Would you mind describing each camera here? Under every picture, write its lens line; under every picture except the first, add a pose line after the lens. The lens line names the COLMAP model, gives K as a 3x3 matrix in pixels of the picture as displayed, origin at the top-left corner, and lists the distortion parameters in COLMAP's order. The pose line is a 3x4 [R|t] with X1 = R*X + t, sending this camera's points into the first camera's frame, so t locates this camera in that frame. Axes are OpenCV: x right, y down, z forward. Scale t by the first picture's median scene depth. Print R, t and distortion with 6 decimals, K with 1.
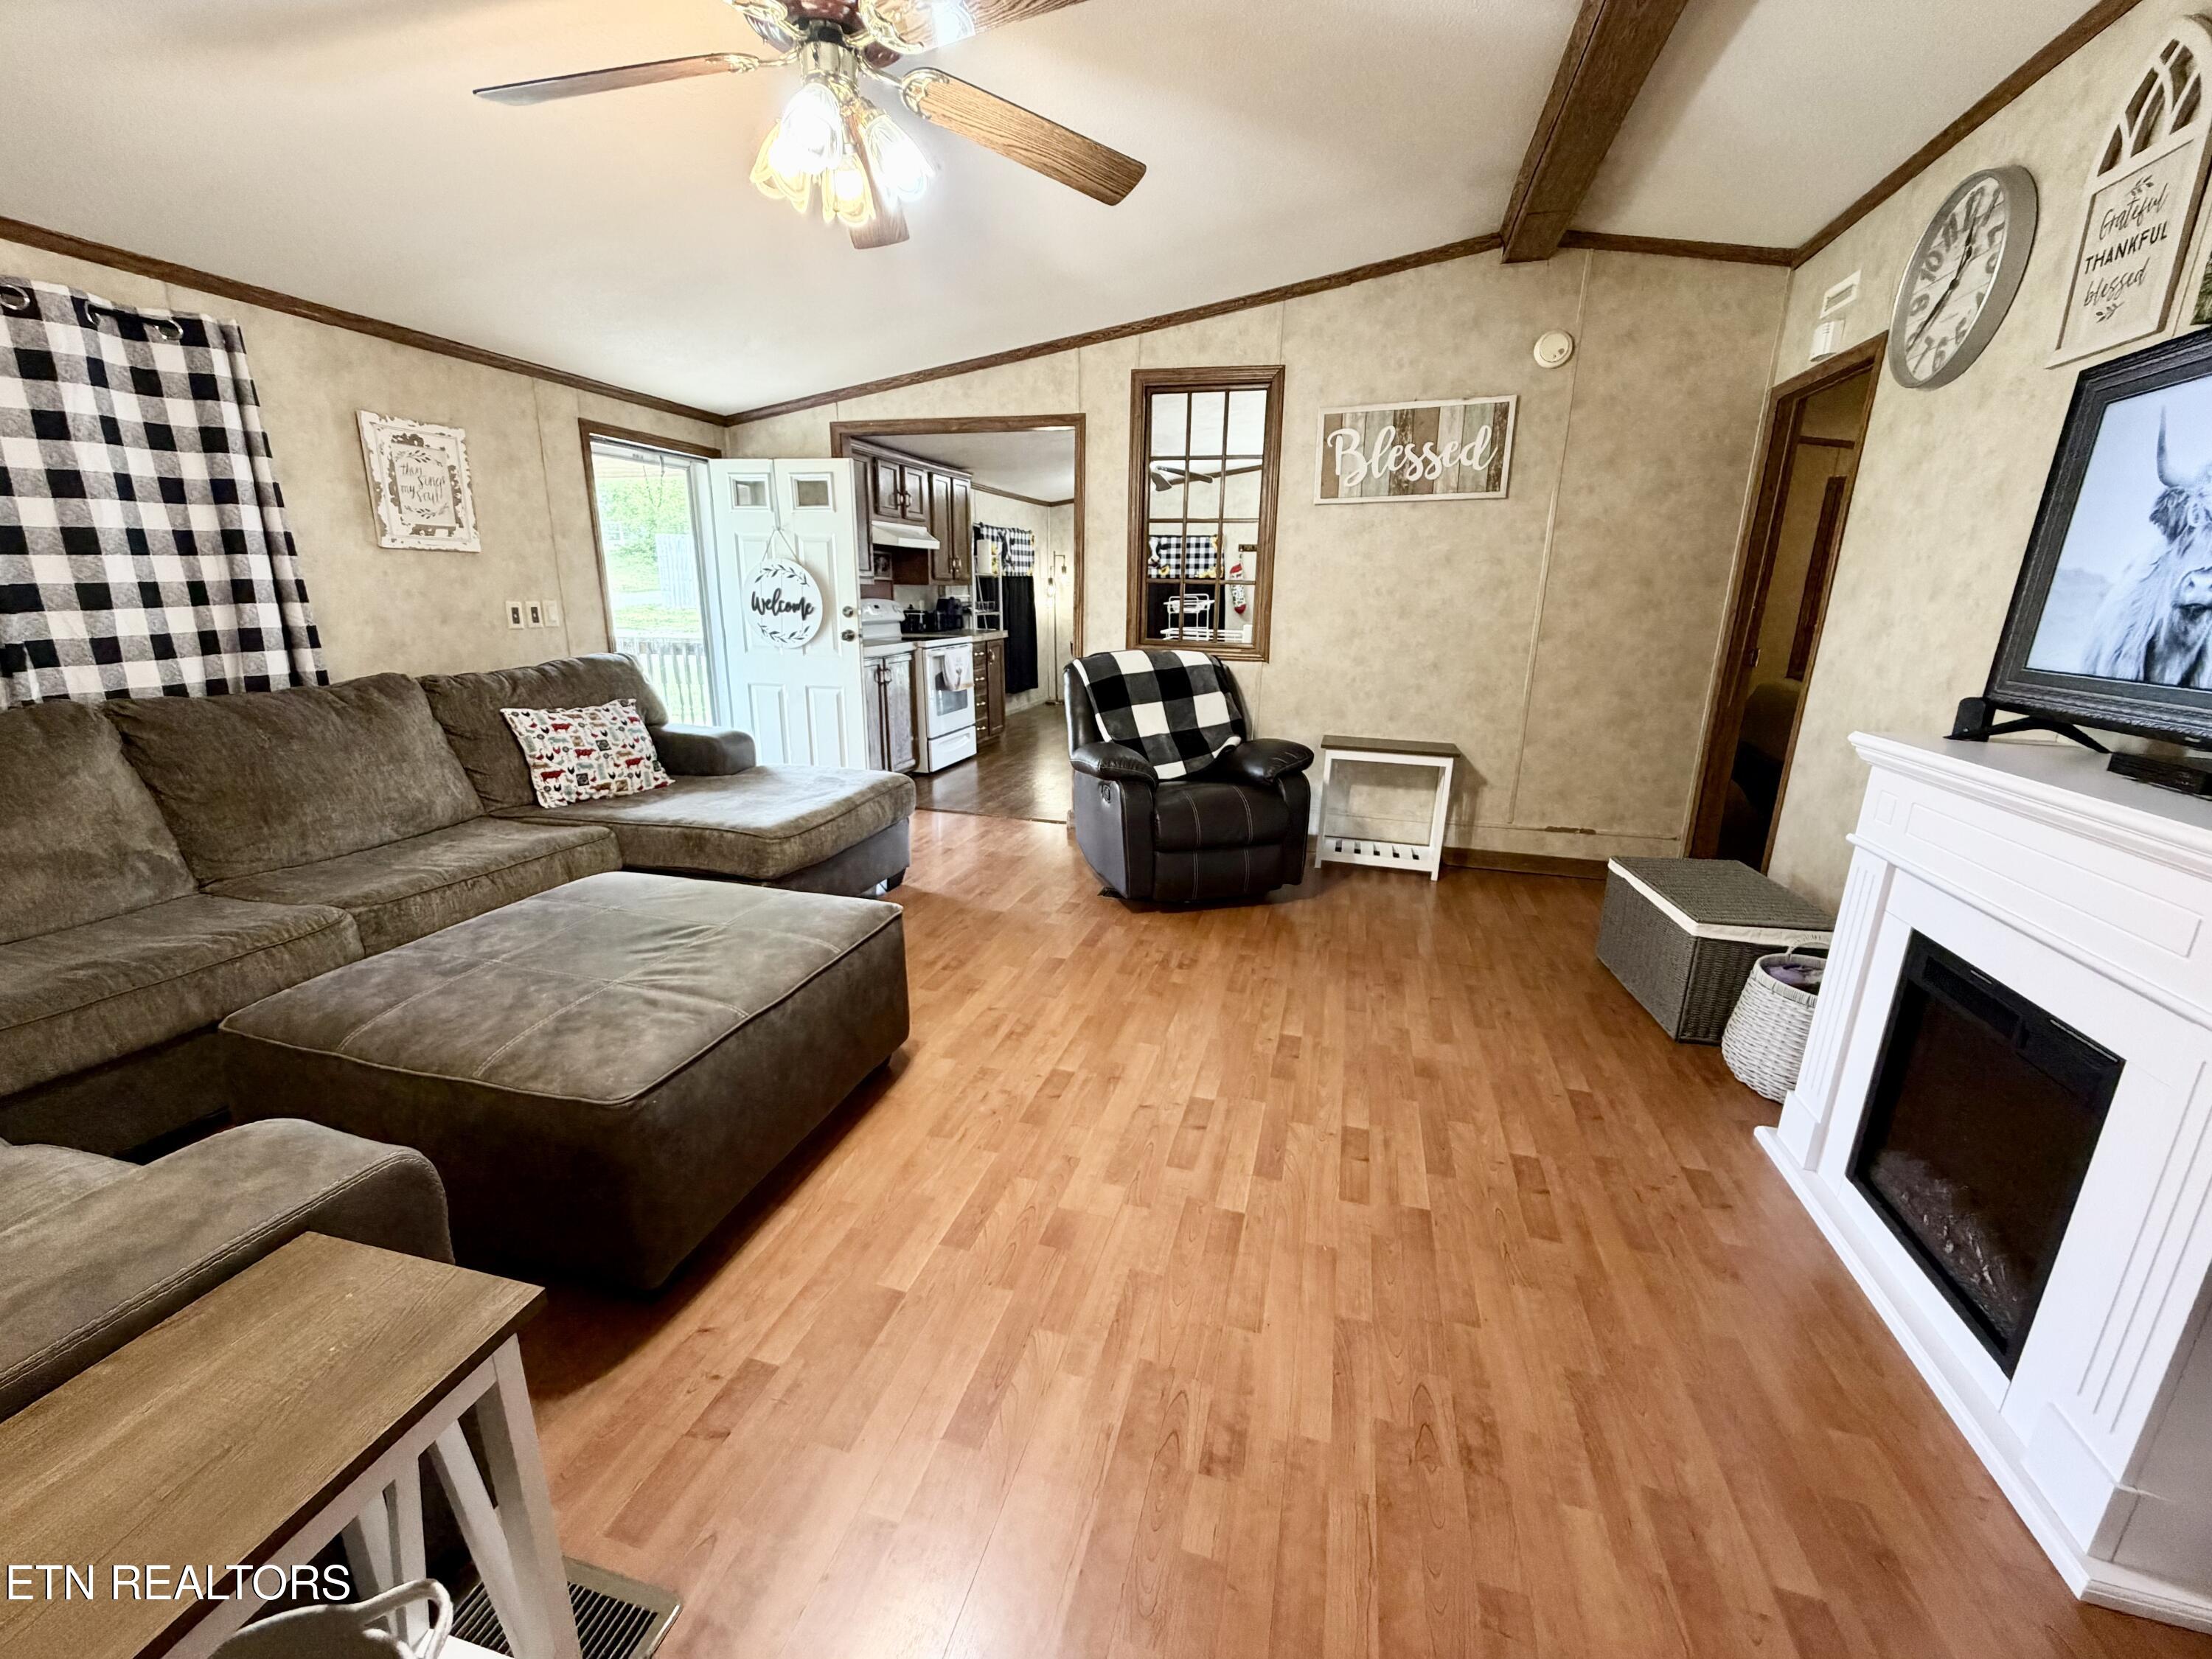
lens RADIAL K [[884.2, 0, 1097.9], [0, 884.2, 829.1], [0, 0, 1]] dist [0.000922, 0.000113]
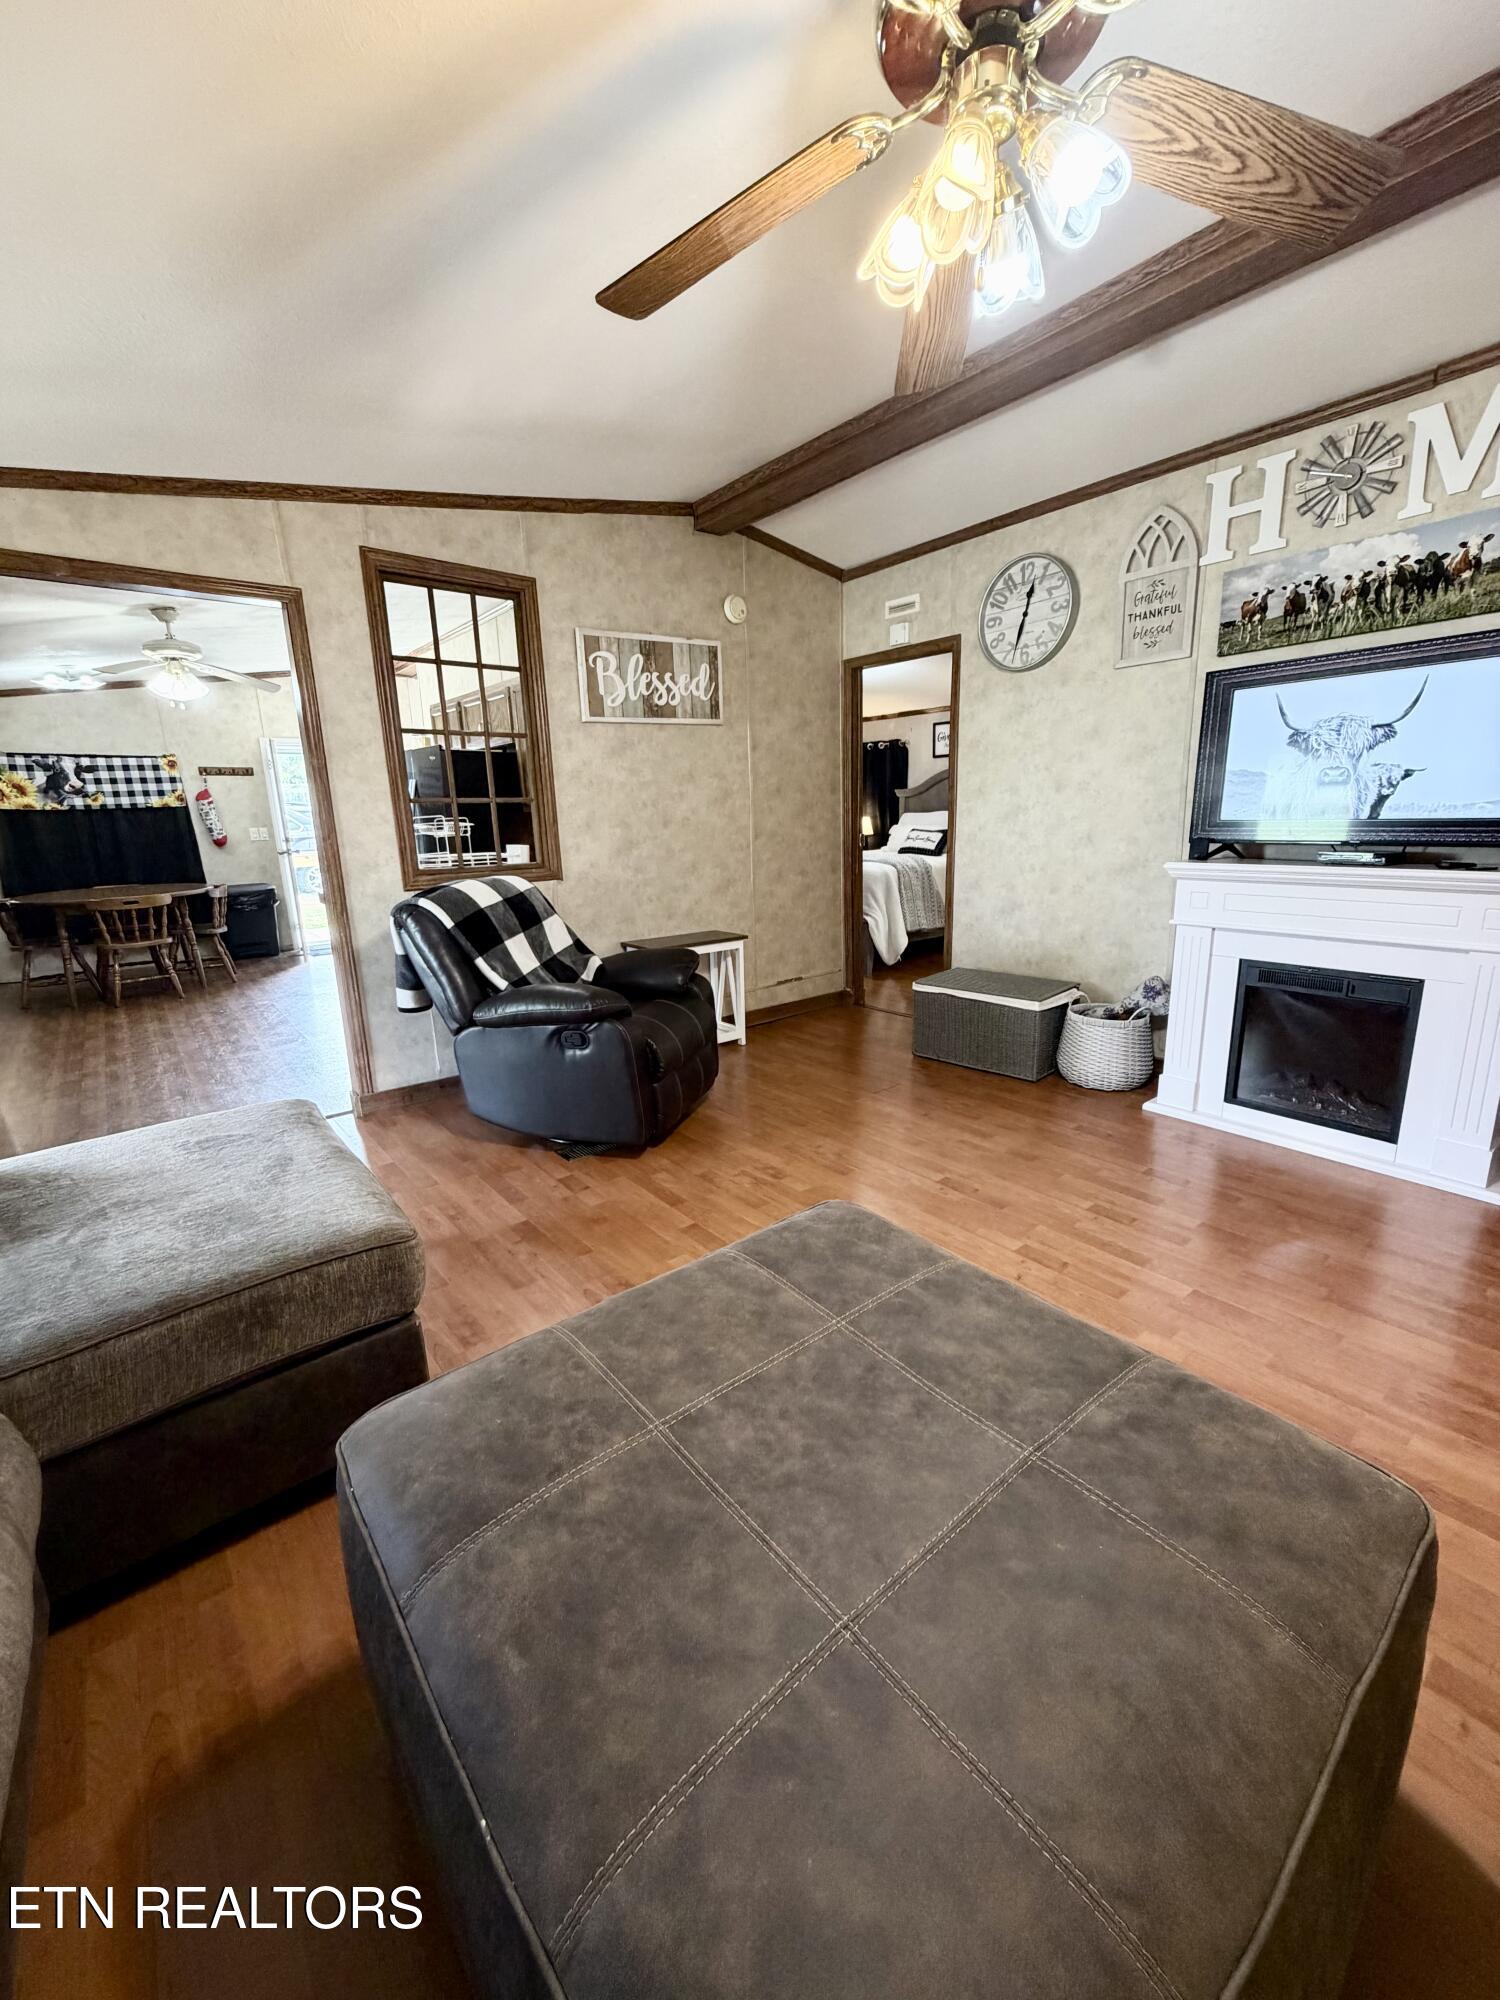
lens RADIAL K [[799.5, 0, 748.7], [0, 799.5, 995.2], [0, 0, 1]] dist [0.000922, 0.000113]
pose [[0.570092, -0.216724, 0.792481, -0.460211], [0.250639, 0.964477, 0.083457, -0.096597], [-0.782417, 0.151049, 0.604159, 0.356597]]
